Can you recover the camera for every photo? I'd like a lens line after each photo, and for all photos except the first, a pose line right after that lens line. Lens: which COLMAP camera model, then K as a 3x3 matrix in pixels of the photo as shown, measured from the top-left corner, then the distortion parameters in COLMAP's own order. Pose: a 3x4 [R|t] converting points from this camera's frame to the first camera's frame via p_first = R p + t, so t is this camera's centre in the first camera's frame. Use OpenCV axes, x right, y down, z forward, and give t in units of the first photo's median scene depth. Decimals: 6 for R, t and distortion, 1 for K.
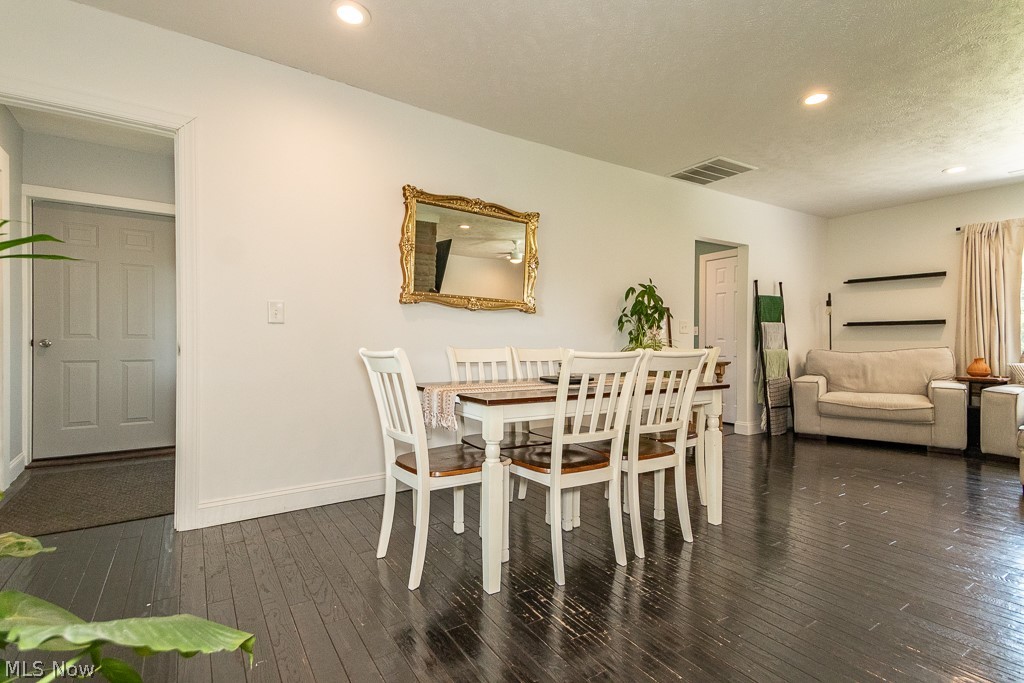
lens RADIAL K [[480.2, 0, 512.0], [0, 480.2, 341.5], [0, 0, 1]] dist [0.037615, -0.000050]
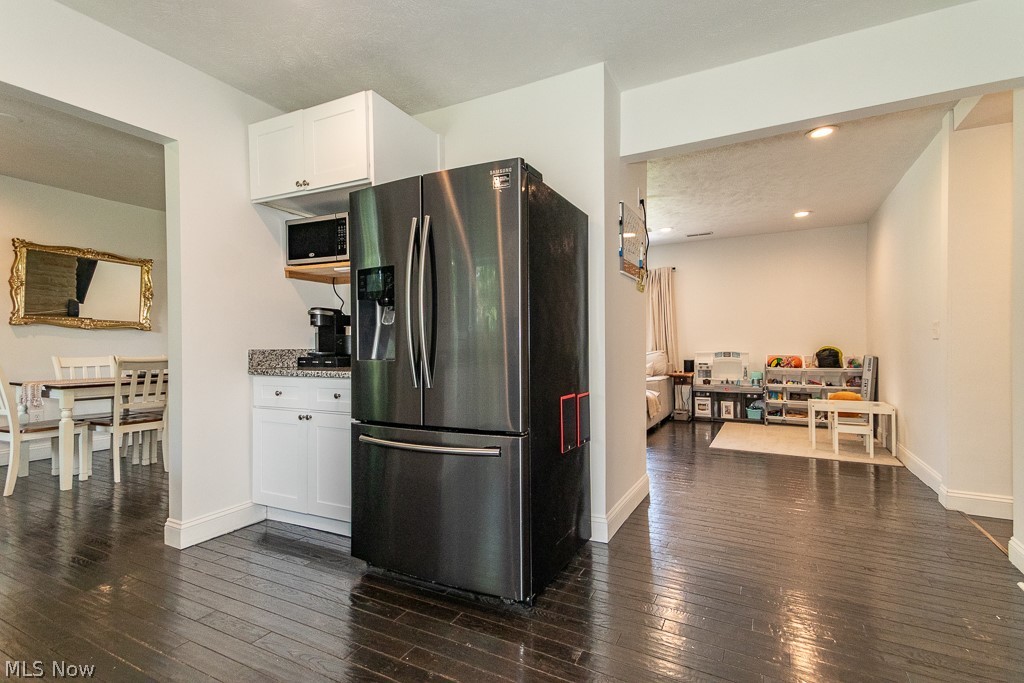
lens RADIAL K [[492.6, 0, 512.0], [0, 492.6, 341.5], [0, 0, 1]] dist [0.016136, -0.000492]
pose [[0.874973, -0.003110, 0.484162, 0.202987], [0.005437, 0.999979, -0.003402, -0.013338], [-0.484142, 0.005609, 0.874972, -0.573164]]
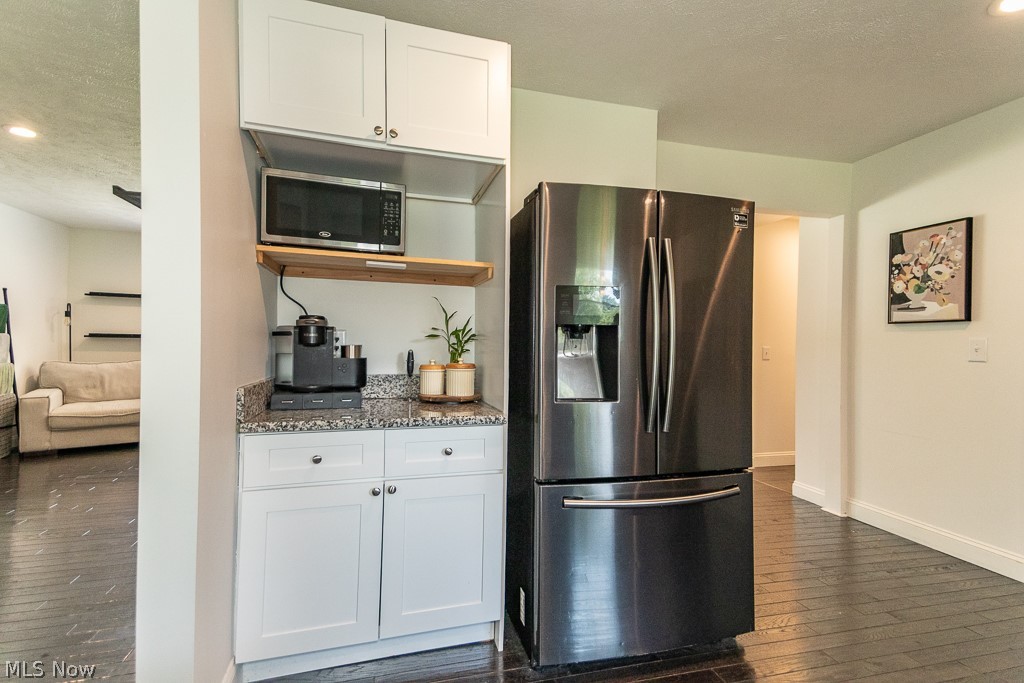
lens RADIAL K [[492.6, 0, 512.0], [0, 492.6, 341.5], [0, 0, 1]] dist [0.016136, -0.000492]
pose [[0.305119, 0.003245, 0.952309, -0.042411], [-0.015101, 0.999885, 0.001431, -0.041886], [-0.952194, -0.014817, 0.305133, -0.184558]]
